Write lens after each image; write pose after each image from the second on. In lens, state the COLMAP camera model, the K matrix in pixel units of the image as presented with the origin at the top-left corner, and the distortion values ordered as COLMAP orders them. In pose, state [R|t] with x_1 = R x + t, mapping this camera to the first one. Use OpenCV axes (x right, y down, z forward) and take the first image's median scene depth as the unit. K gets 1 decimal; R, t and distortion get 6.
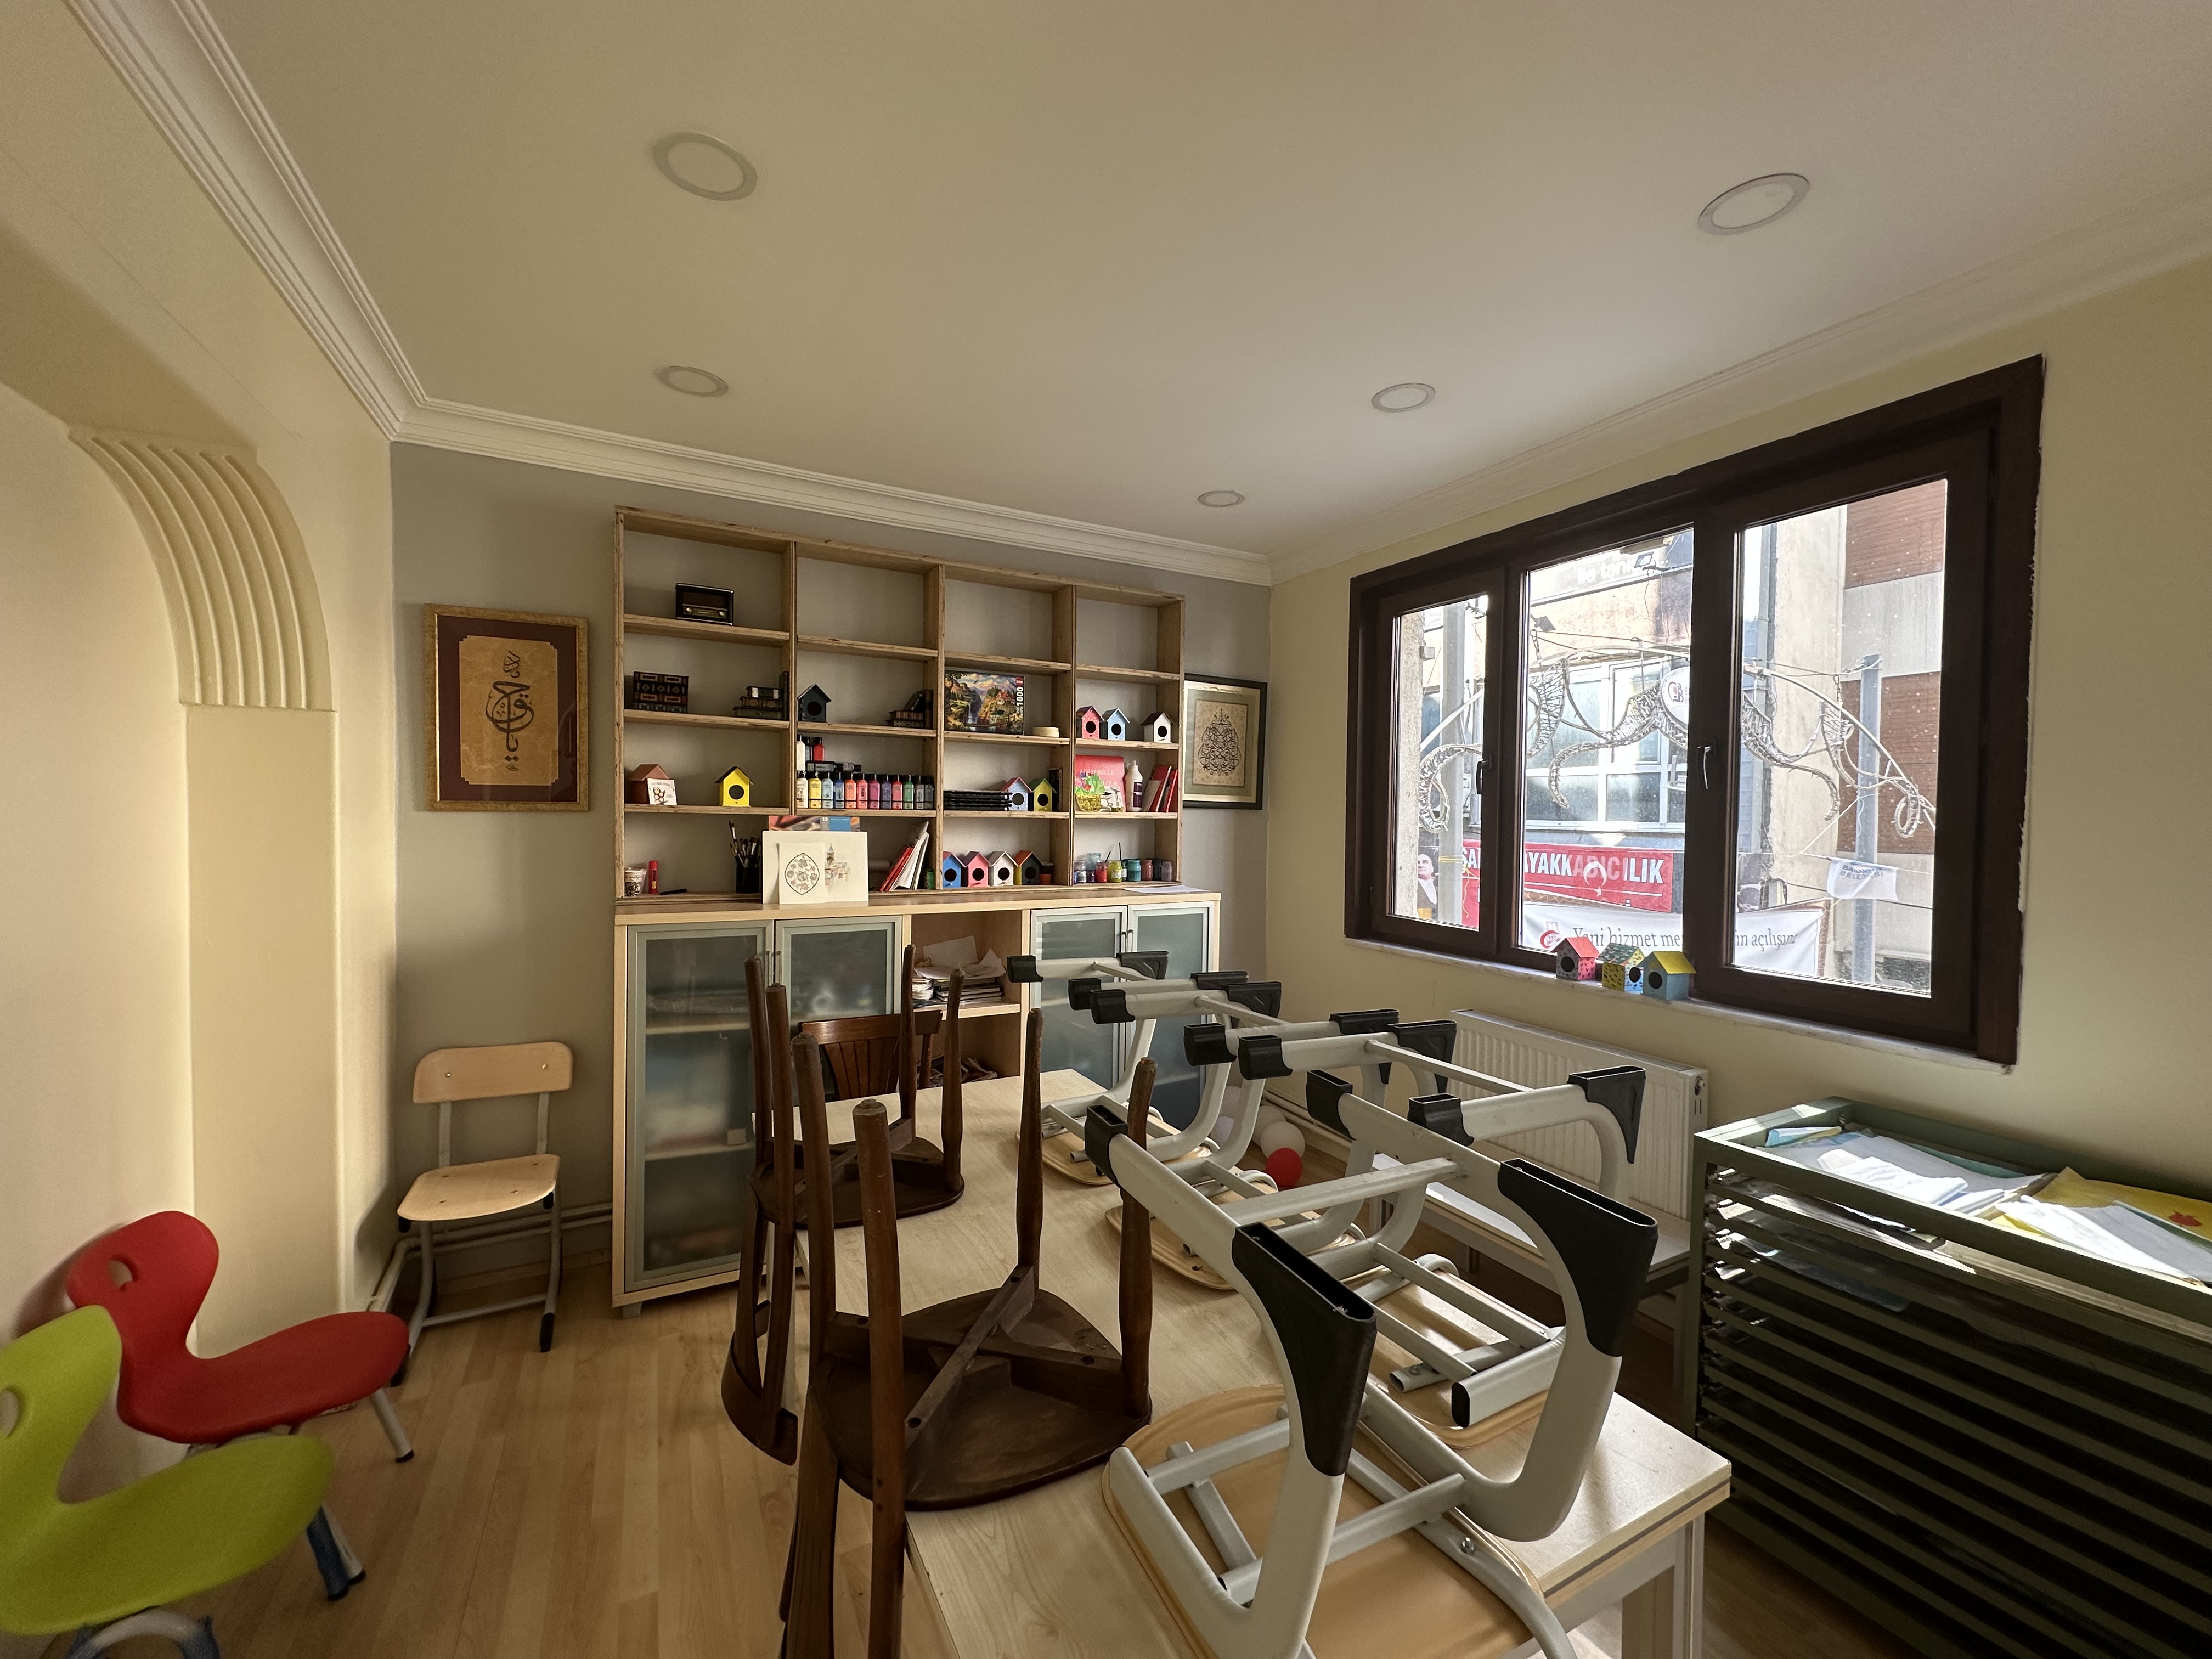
lens RADIAL K [[886.2, 0, 1108.5], [0, 886.2, 827.4], [0, 0, 1]] dist [-0.002041, -0.000922]
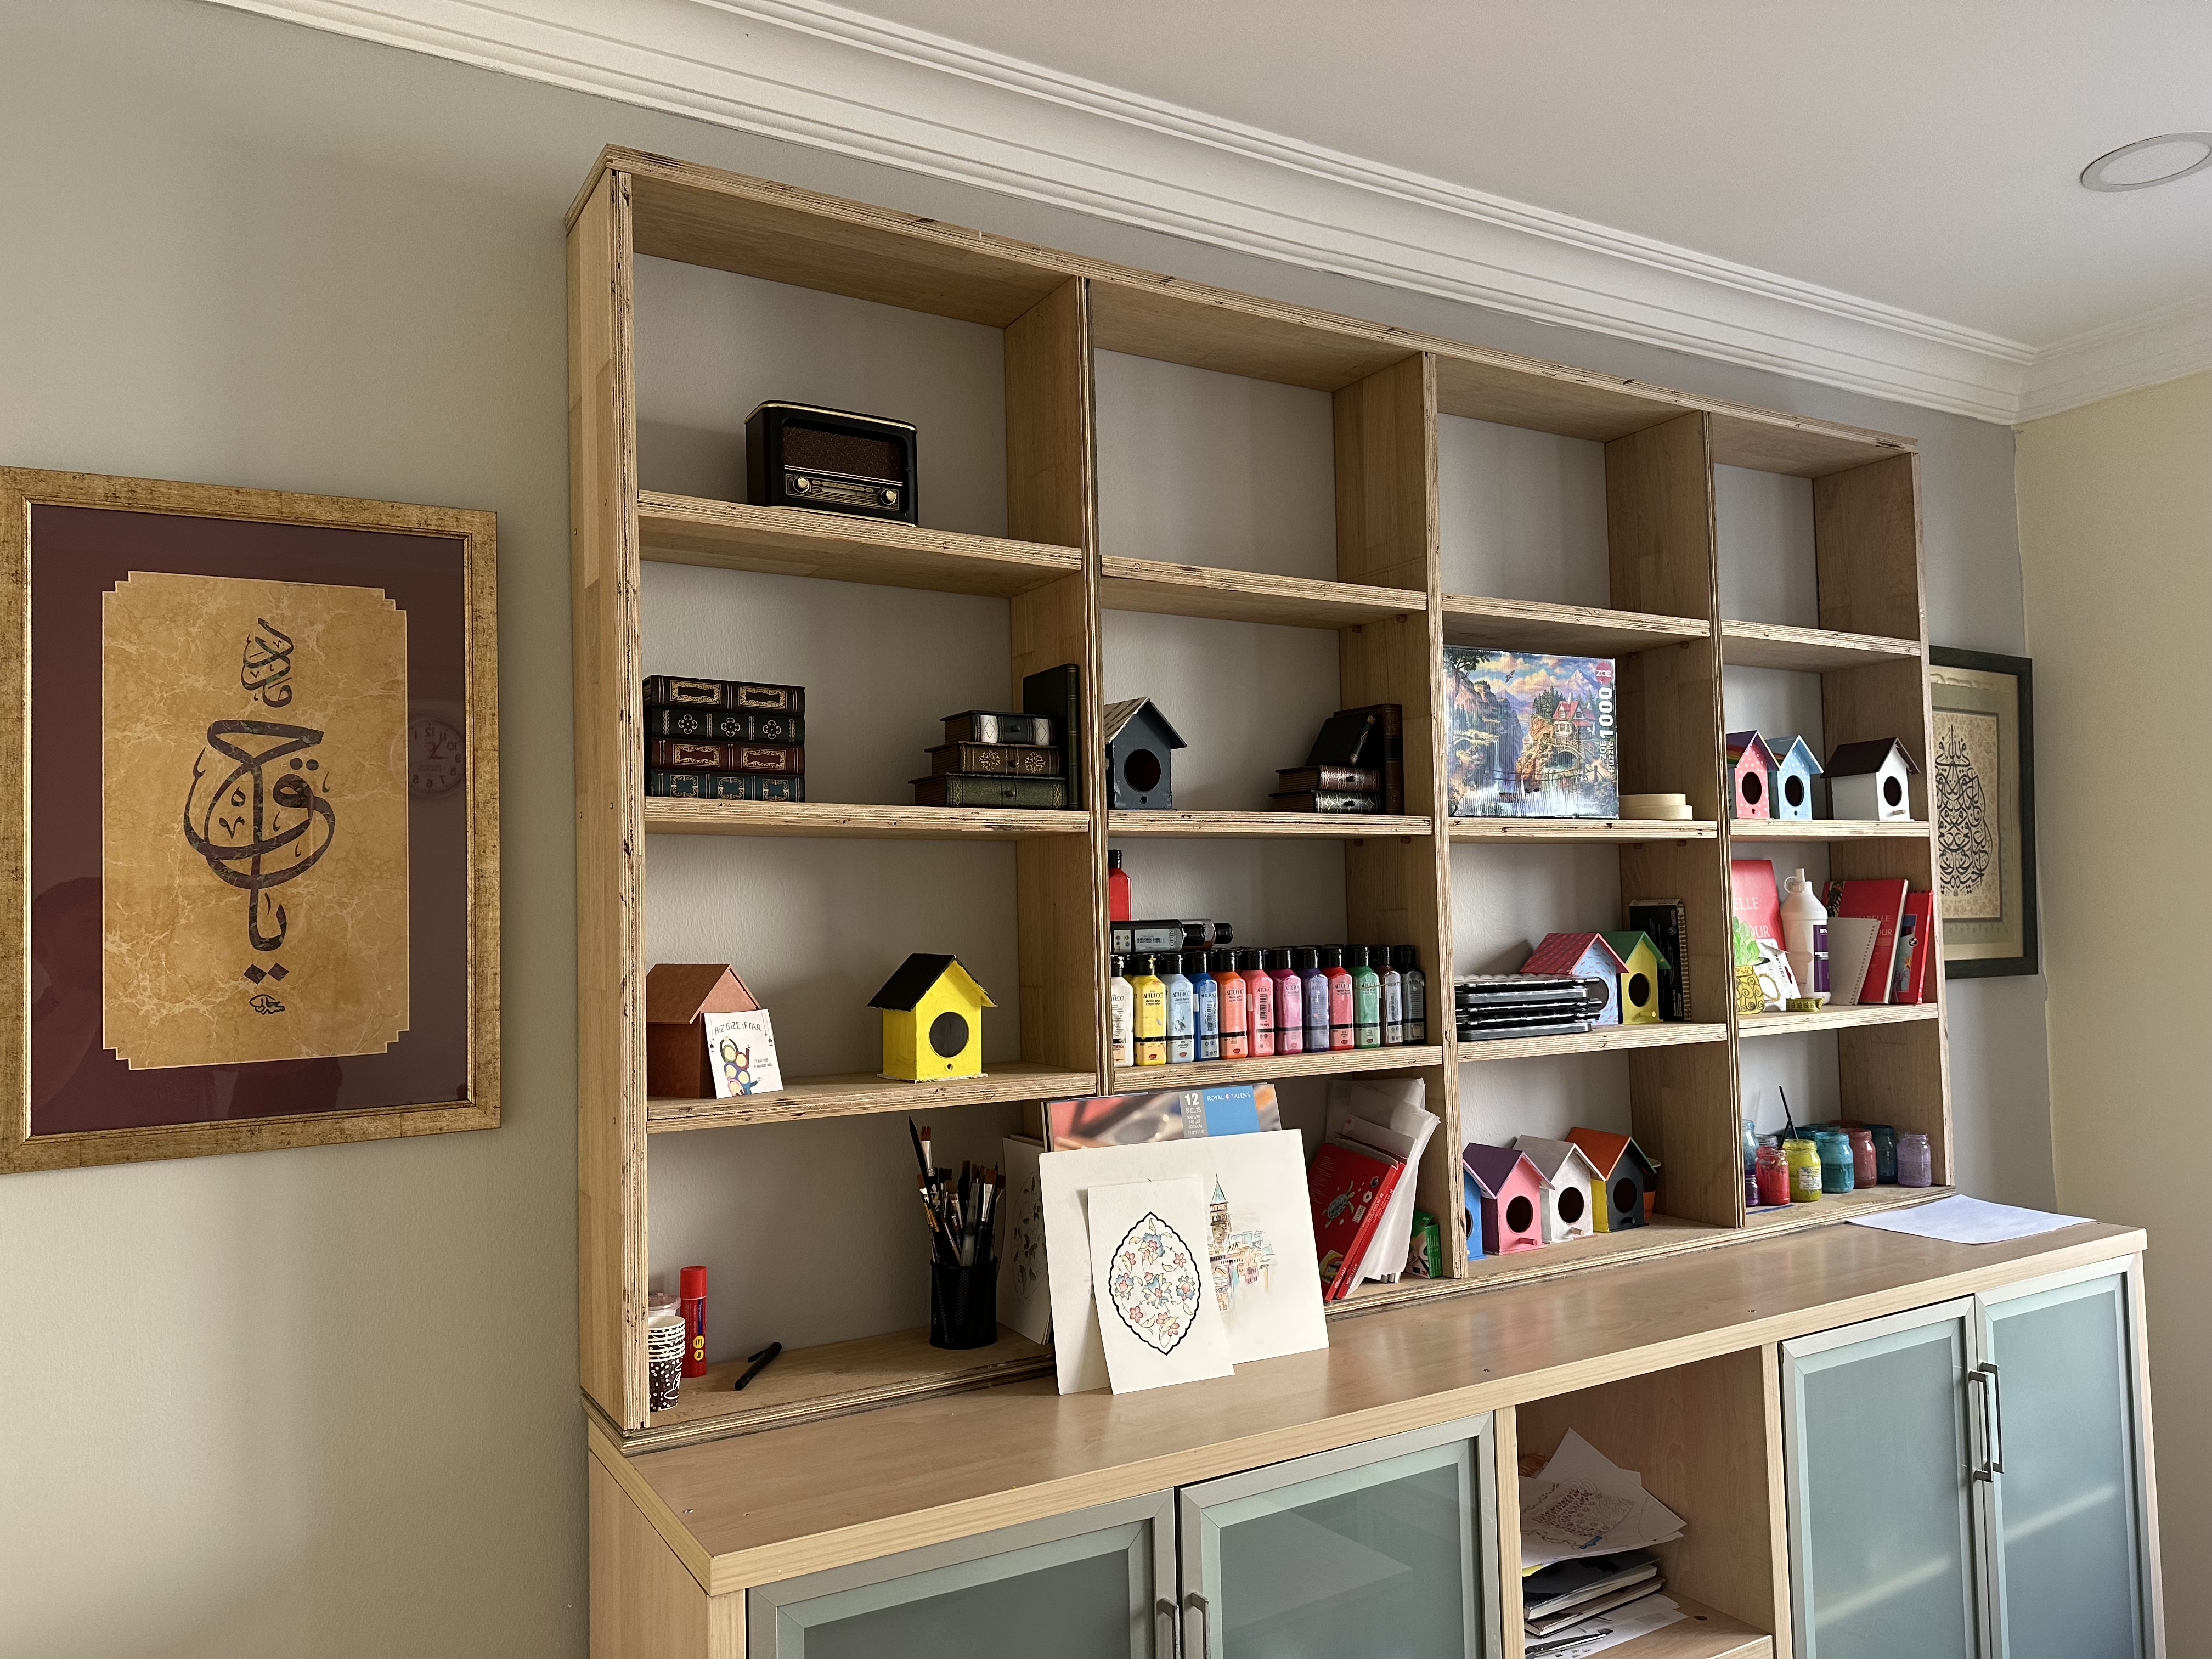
lens RADIAL K [[1558.7, 0, 1106.0], [0, 1558.7, 829.5], [0, 0, 1]] dist [0.112483, -0.184472]
pose [[0.998539, -0.036234, 0.040099, -0.369248], [0.038917, 0.996907, -0.068279, -0.070910], [-0.037501, 0.069740, 0.996860, 0.405548]]
